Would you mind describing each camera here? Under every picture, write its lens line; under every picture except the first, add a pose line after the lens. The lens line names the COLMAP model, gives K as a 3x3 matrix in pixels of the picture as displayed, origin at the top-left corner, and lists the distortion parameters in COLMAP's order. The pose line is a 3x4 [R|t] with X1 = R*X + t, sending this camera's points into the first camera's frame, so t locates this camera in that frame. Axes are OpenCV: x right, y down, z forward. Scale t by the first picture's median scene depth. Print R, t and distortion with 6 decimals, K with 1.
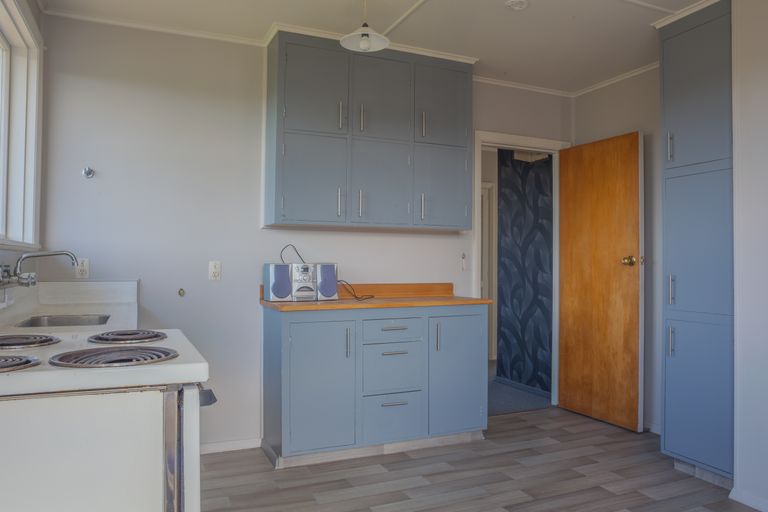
lens RADIAL K [[574.2, 0, 384.0], [0, 574.2, 256.0], [0, 0, 1]] dist [-0.019699, 0.004282]
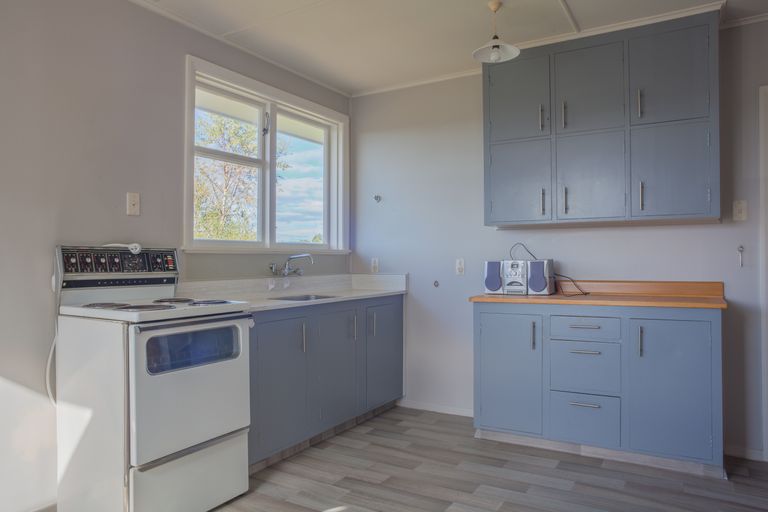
lens RADIAL K [[519.2, 0, 384.0], [0, 519.2, 256.0], [0, 0, 1]] dist [-0.147269, 0.120295]
pose [[0.561430, -0.016210, -0.827366, 0.561102], [0.018527, 0.999804, -0.007017, 0.007704], [0.827317, -0.011389, 0.561620, 0.264181]]
